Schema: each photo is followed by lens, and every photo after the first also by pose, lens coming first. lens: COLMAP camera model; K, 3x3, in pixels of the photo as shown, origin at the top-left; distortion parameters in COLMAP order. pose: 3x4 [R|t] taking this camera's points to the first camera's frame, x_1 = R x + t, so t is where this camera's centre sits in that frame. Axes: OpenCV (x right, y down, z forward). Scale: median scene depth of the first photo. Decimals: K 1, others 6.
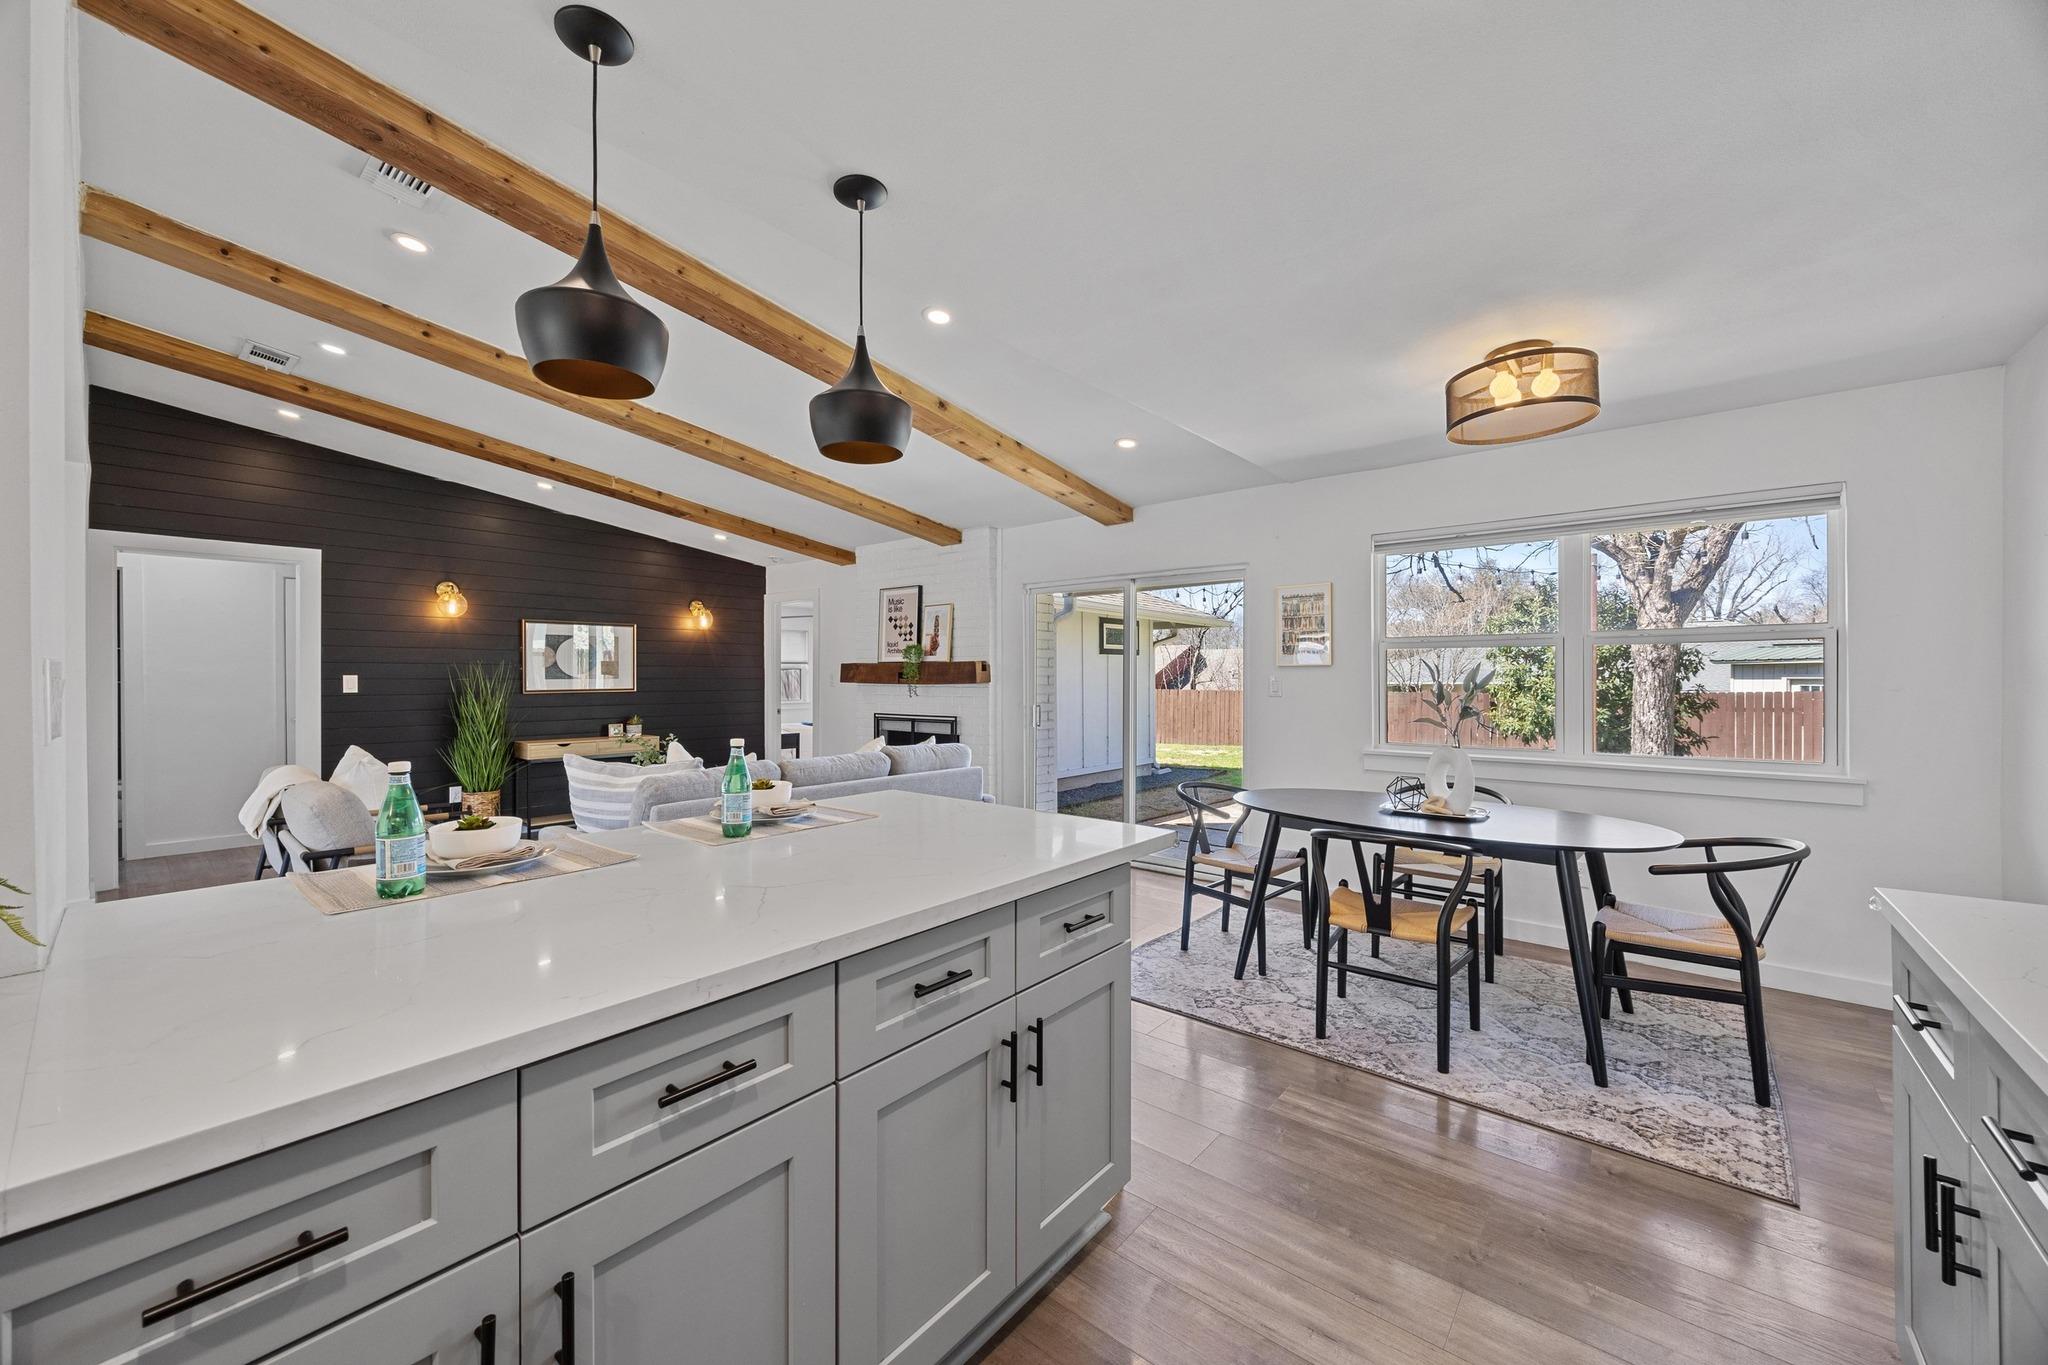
lens RADIAL K [[781.3, 0, 1019.8], [0, 781.3, 680.4], [0, 0, 1]] dist [-0.006372, 0.001543]
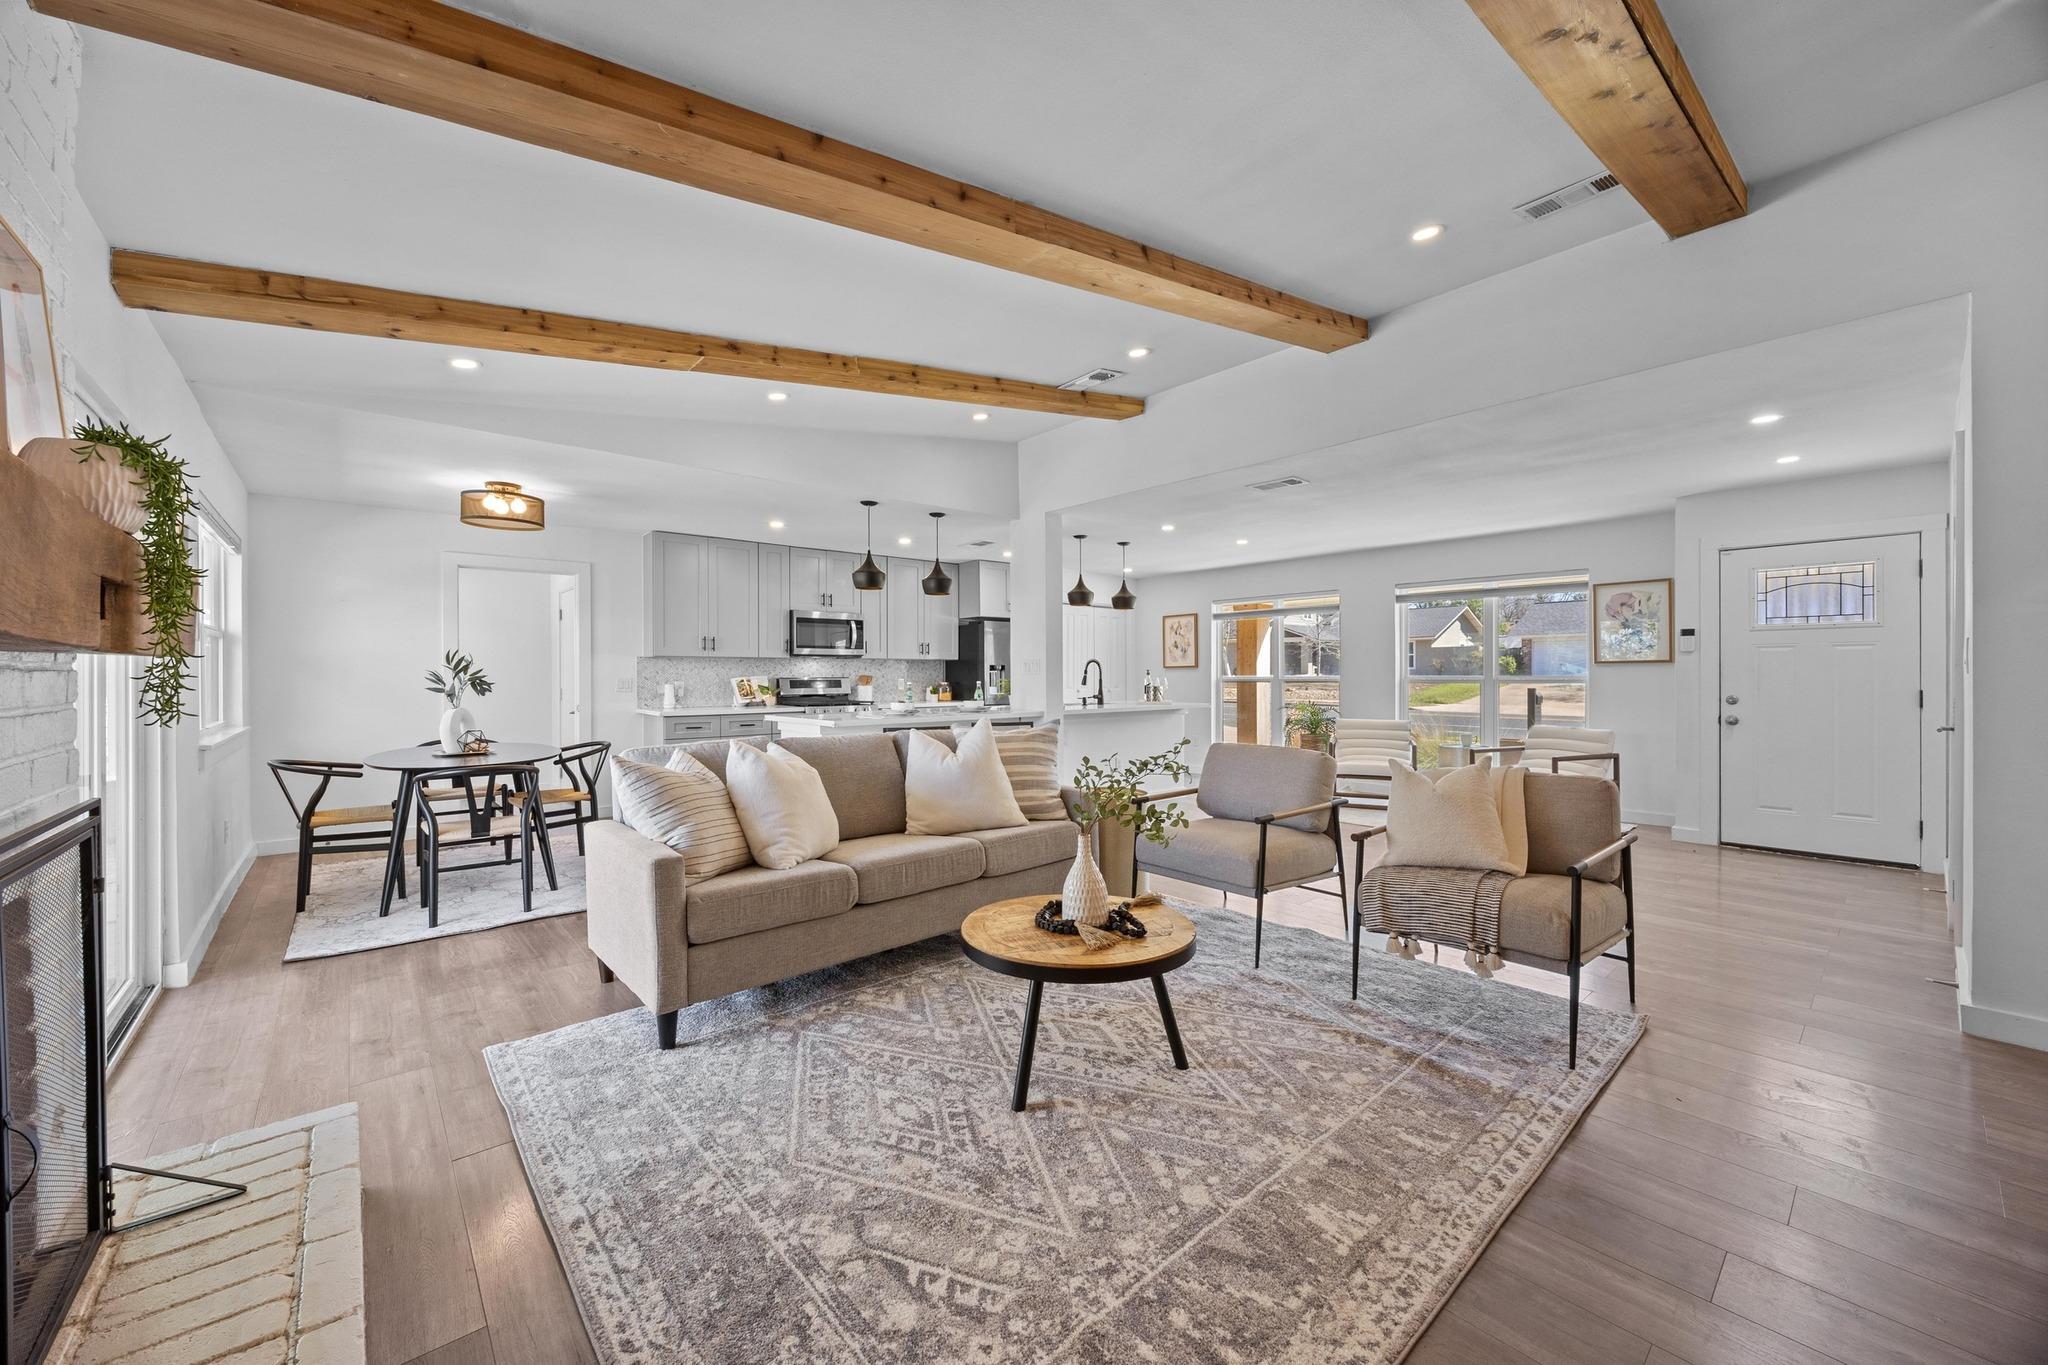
lens RADIAL K [[781.3, 0, 1014.1], [0, 781.3, 677.6], [0, 0, 1]] dist [-0.006372, 0.001543]
pose [[-0.986193, 0.003478, 0.165566, -0.360723], [0.004372, 0.999978, 0.005034, 0.010659], [-0.165545, 0.005689, -0.986186, 1.113249]]
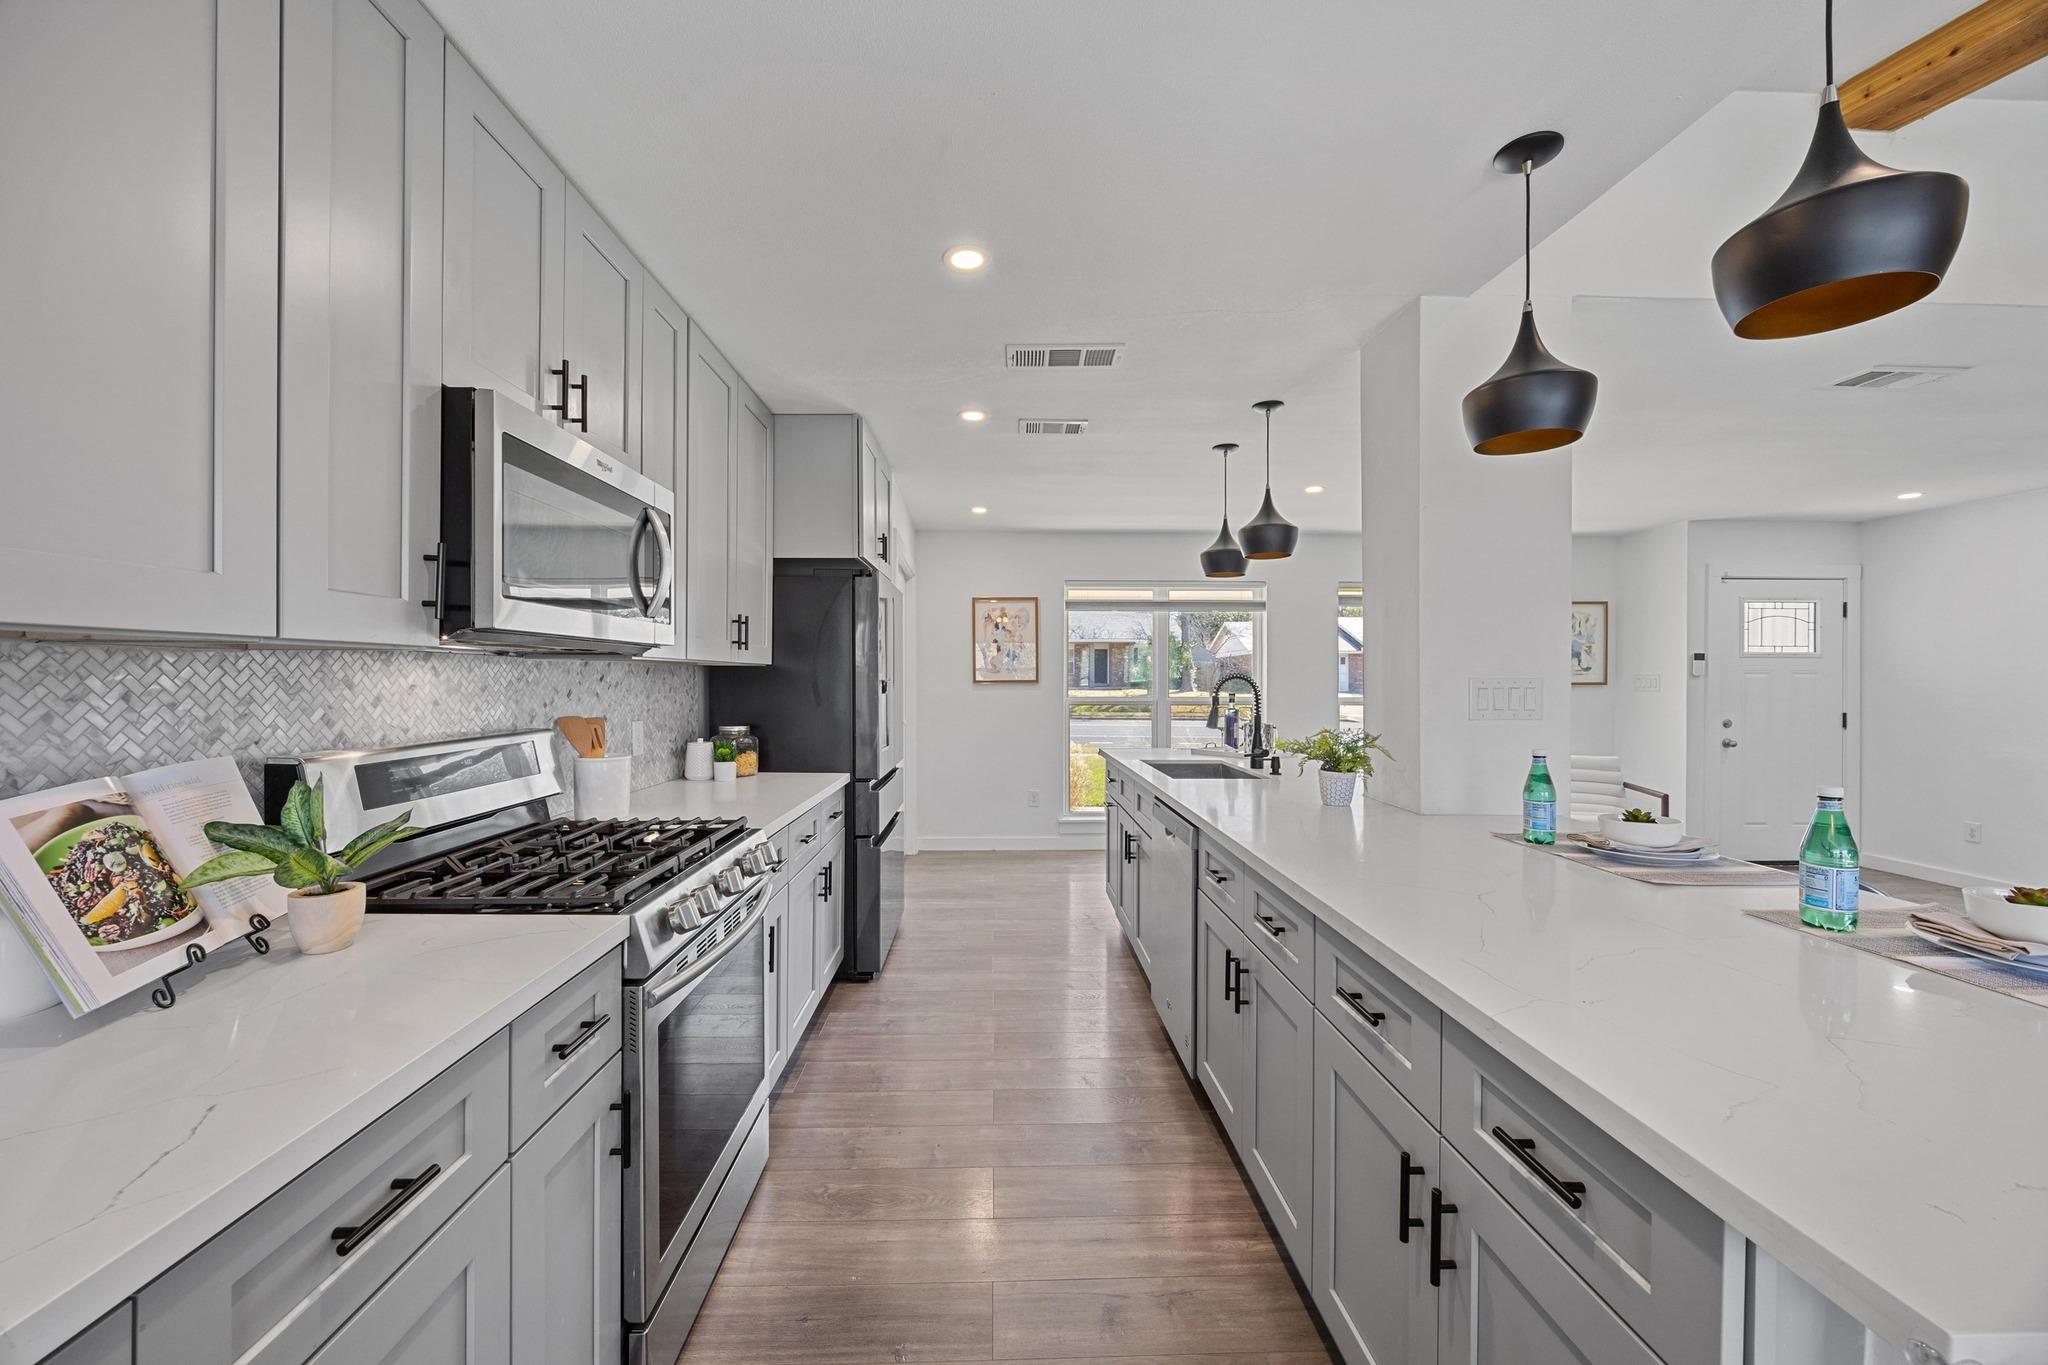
lens RADIAL K [[781.3, 0, 1012.4], [0, 781.3, 685.0], [0, 0, 1]] dist [-0.006372, 0.001543]
pose [[-0.745959, 0.004616, -0.665975, 0.173639], [-0.002863, 0.999945, 0.010138, -0.006683], [0.665985, 0.009470, -0.745905, 0.296295]]
